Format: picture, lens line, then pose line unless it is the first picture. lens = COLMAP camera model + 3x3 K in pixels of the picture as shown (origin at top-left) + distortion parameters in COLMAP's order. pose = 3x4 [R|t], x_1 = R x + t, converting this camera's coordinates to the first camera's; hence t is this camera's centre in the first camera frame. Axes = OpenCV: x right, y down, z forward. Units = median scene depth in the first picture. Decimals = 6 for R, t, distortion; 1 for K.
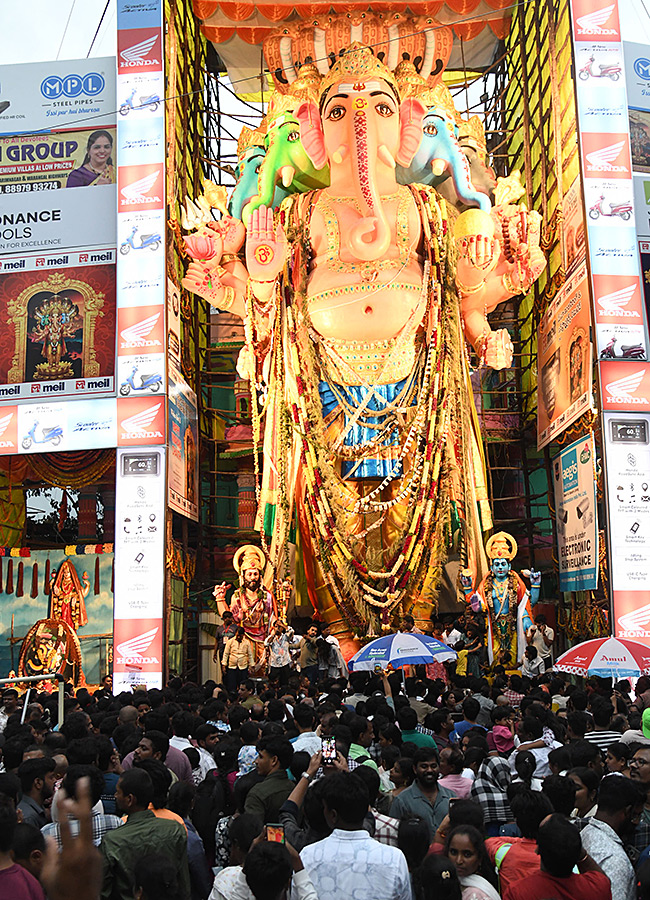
lens RADIAL K [[921.4, 0, 327.5], [0, 921.4, 463.2], [0, 0, 1]] dist [0.021842, 0.000000]
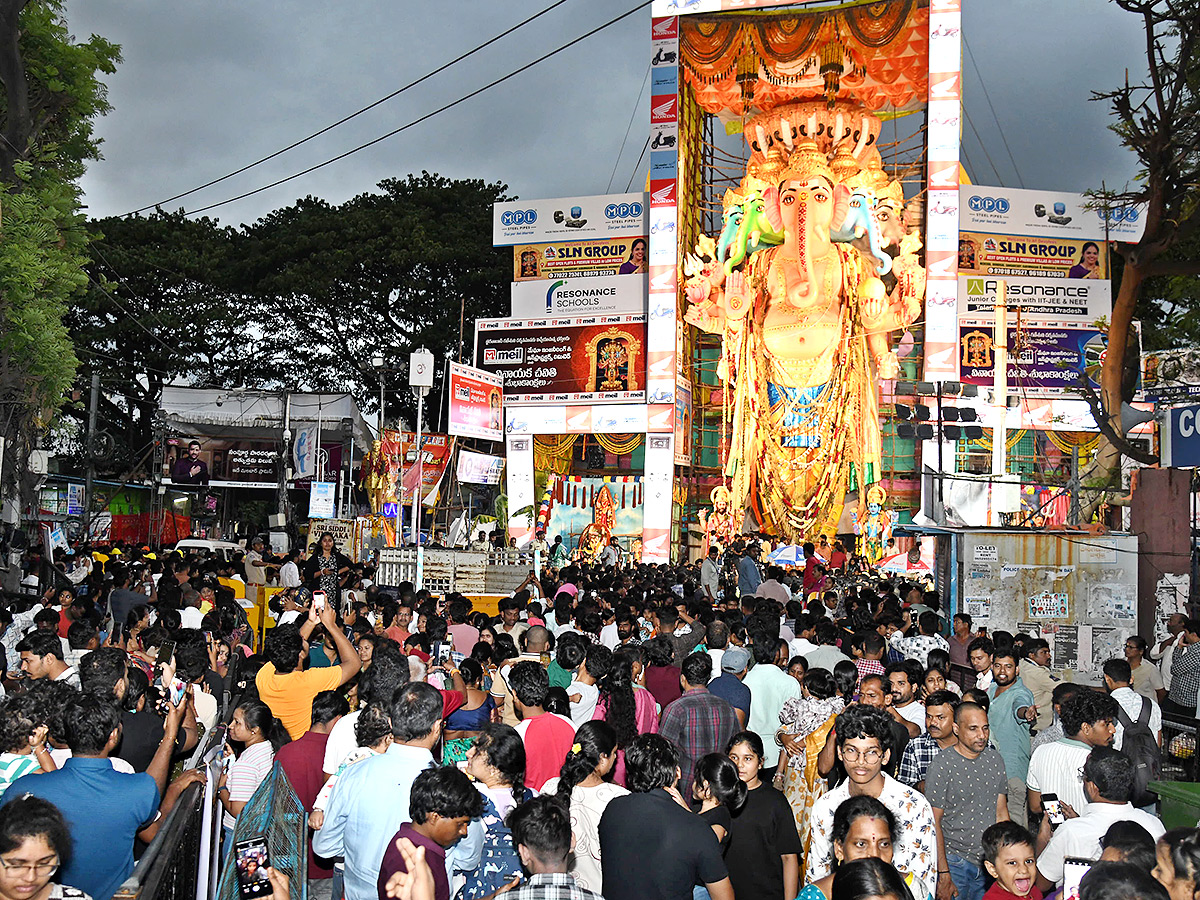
lens RADIAL K [[1125.0, 0, 577.6], [0, 1125.0, 471.5], [0, 0, 1]] dist [-0.048018, -0.006033]
pose [[0.973377, 0.043758, -0.224993, 0.117921], [-0.014258, 0.991266, 0.131103, -0.199701], [0.228765, -0.124405, 0.965500, -1.005315]]
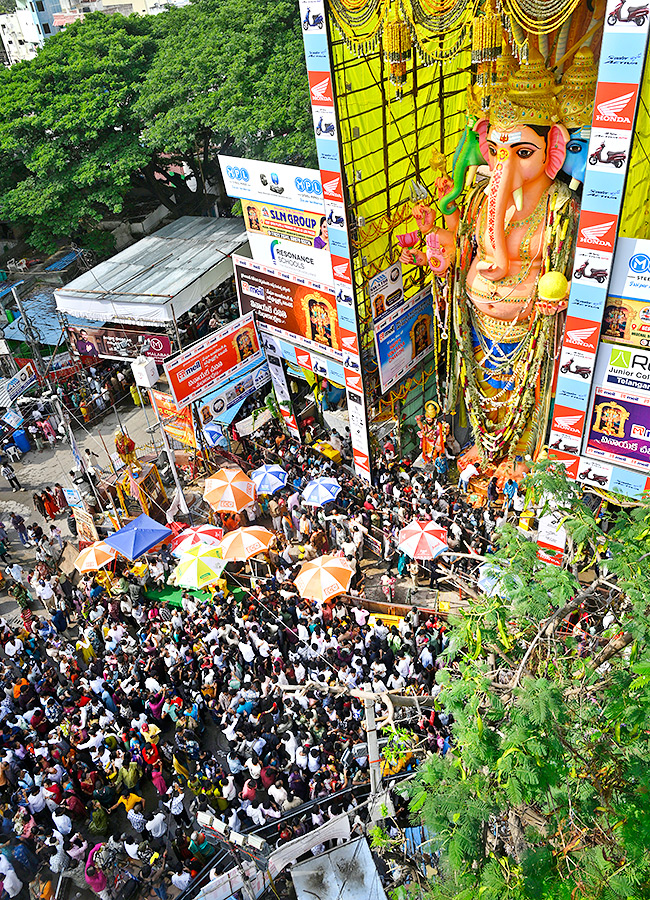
lens RADIAL K [[679.4, 0, 351.8], [0, 679.4, 413.0], [0, 0, 1]] dist [-0.011479, 0.008432]
pose [[0.794618, 0.319229, -0.516407, 0.539454], [0.172572, 0.696743, 0.696253, -0.941274], [0.582067, -0.642372, 0.498554, 0.167103]]
